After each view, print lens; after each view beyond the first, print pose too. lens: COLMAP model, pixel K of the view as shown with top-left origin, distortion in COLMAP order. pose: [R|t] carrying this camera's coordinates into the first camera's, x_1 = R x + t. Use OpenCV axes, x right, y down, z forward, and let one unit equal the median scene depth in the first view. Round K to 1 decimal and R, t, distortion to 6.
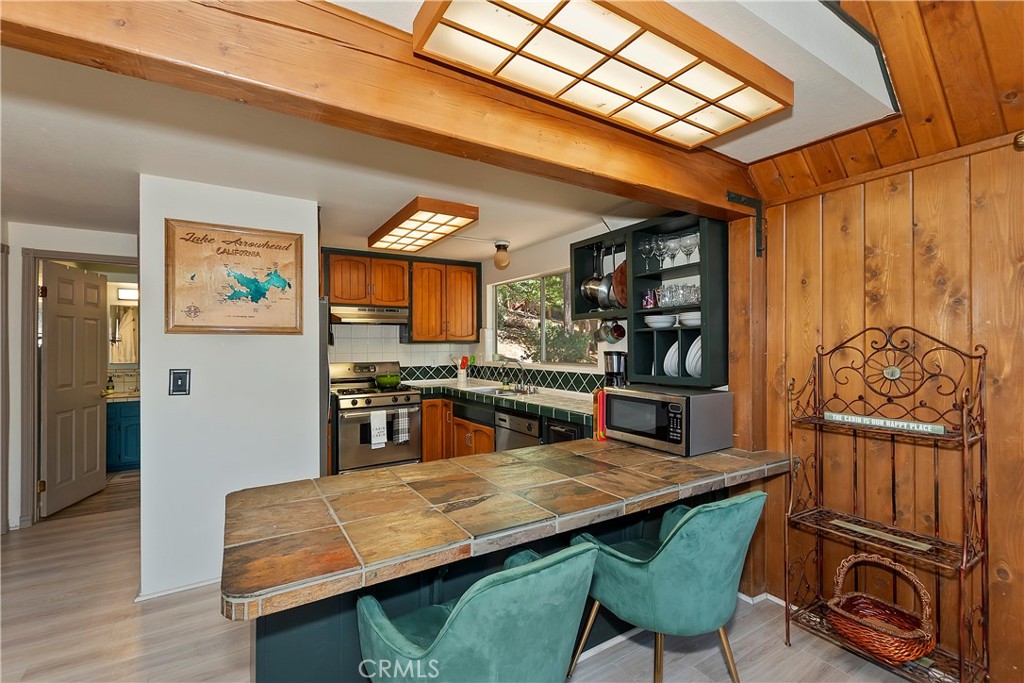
lens RADIAL K [[447.5, 0, 517.0], [0, 447.5, 343.2], [0, 0, 1]] dist [0.004733, -0.005937]
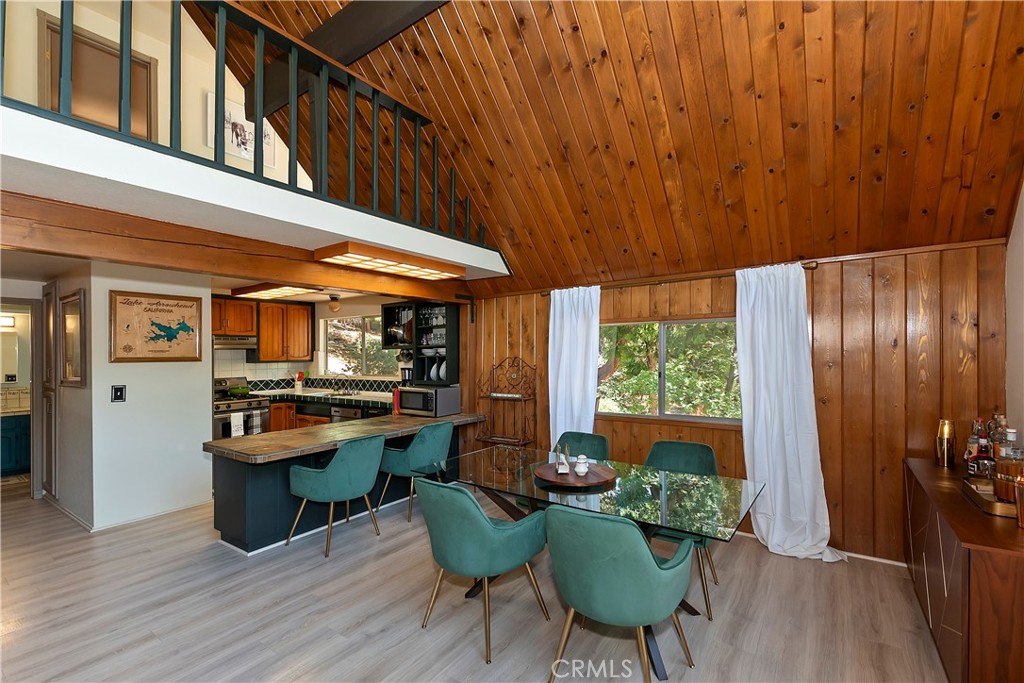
lens RADIAL K [[447.5, 0, 525.8], [0, 447.5, 350.4], [0, 0, 1]] dist [0.004733, -0.005937]
pose [[0.916944, -0.003355, 0.399002, -0.044631], [0.005589, 0.999975, -0.004435, -0.031045], [-0.398977, 0.006297, 0.916940, -0.638339]]
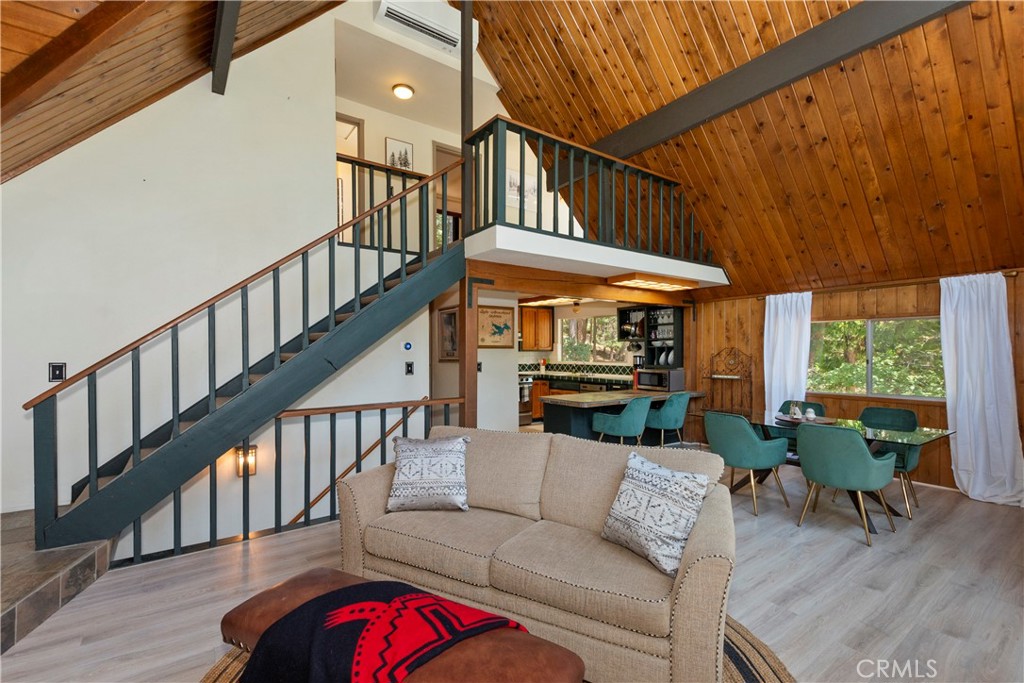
lens RADIAL K [[447.5, 0, 530.8], [0, 447.5, 342.8], [0, 0, 1]] dist [0.004733, -0.005937]
pose [[0.997626, 0.003319, 0.068791, -0.397683], [-0.002530, 0.999930, -0.011554, -0.015601], [-0.068824, 0.011353, 0.997564, -1.026434]]
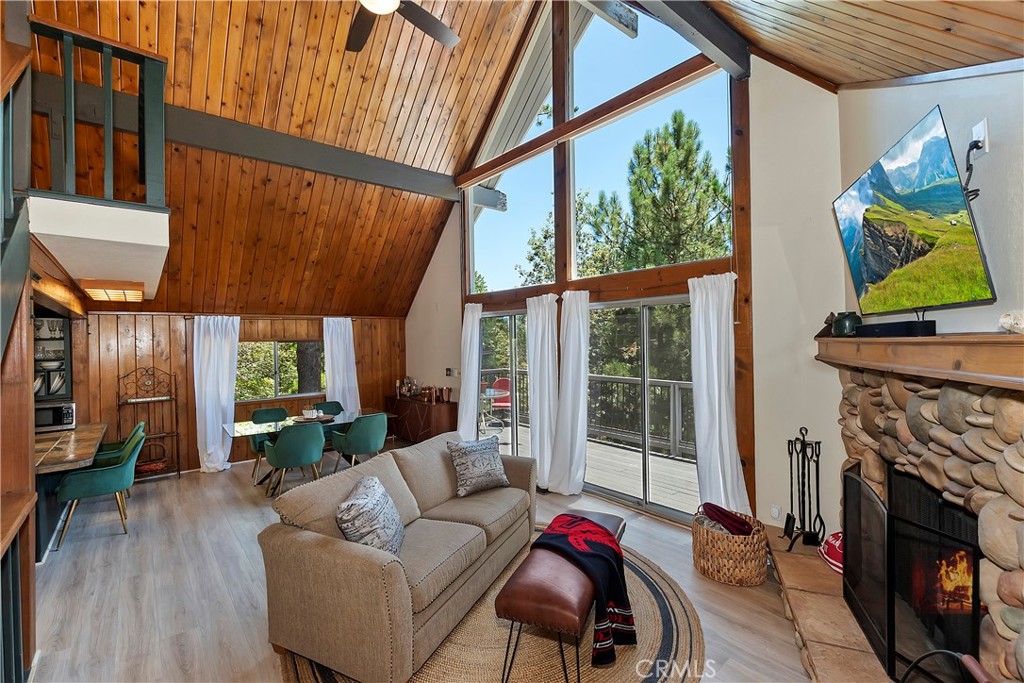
lens RADIAL K [[410.9, 0, 507.0], [0, 410.9, 337.6], [0, 0, 1]] dist [-0.029148, -0.000041]
pose [[-0.129166, 0.011992, 0.991550, -1.031964], [0.019806, 0.999759, -0.009511, -0.079215], [-0.991425, 0.018410, -0.129373, -0.501296]]
